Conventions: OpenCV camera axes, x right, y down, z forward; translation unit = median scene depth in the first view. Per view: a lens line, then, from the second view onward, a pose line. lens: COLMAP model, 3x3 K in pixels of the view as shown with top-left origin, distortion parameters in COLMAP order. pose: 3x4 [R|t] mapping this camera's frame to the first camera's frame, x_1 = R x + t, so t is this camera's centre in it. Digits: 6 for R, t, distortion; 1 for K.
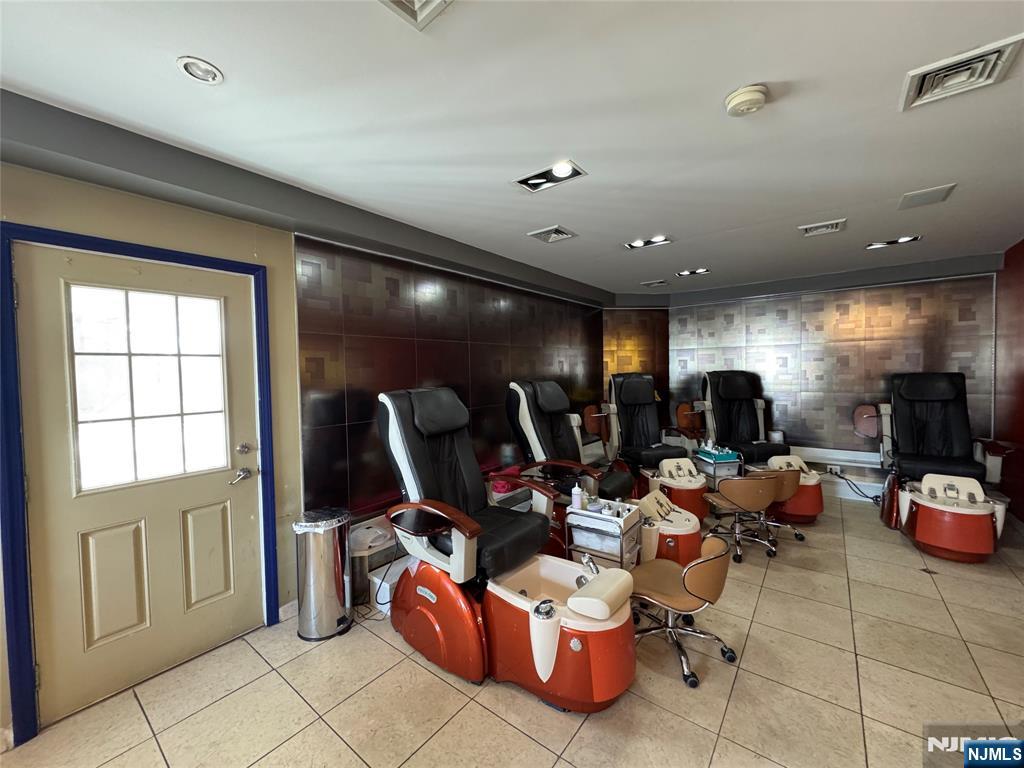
lens RADIAL K [[407.6, 0, 510.3], [0, 407.6, 381.8], [0, 0, 1]] dist [-0.000533, -0.000162]
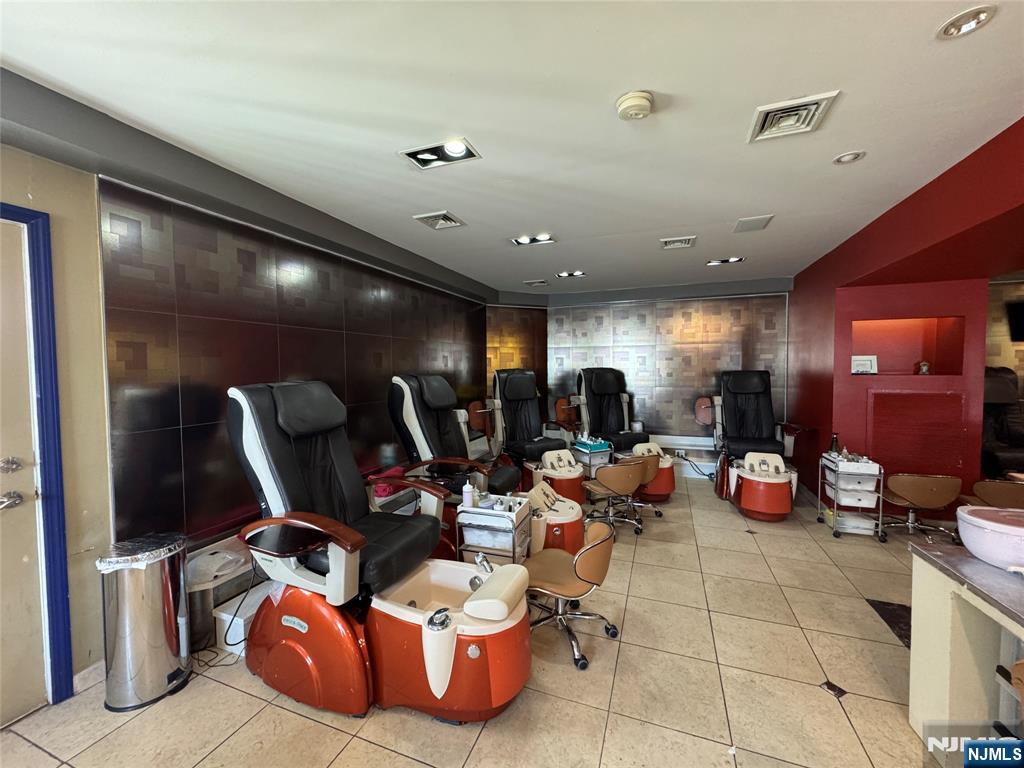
lens RADIAL K [[407.6, 0, 512.4], [0, 407.6, 382.1], [0, 0, 1]] dist [-0.000533, -0.000162]
pose [[0.954871, 0.000296, 0.297022, -0.022027], [-0.001732, 0.999988, 0.004572, 0.012672], [-0.297017, -0.004880, 0.954860, 0.052157]]
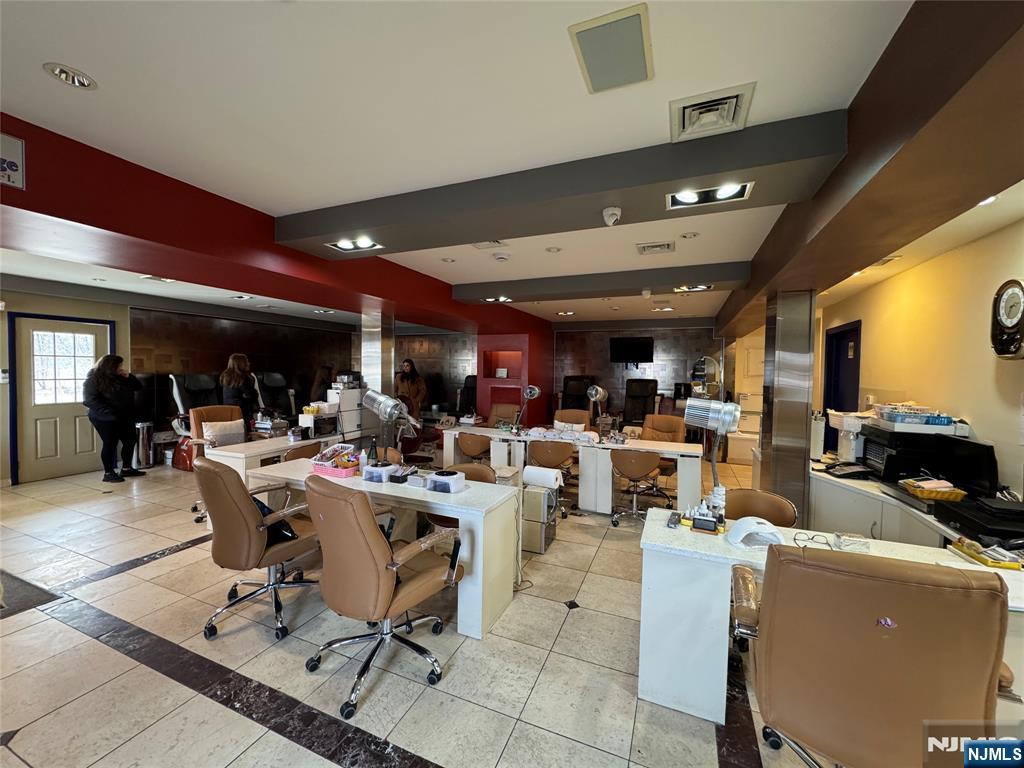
lens RADIAL K [[407.6, 0, 510.2], [0, 407.6, 381.6], [0, 0, 1]] dist [-0.000533, -0.000162]
pose [[0.964233, 0.023569, 0.264005, 0.994193], [-0.021913, 0.999717, -0.009218, 0.048715], [-0.264148, 0.003104, 0.964477, -1.880581]]
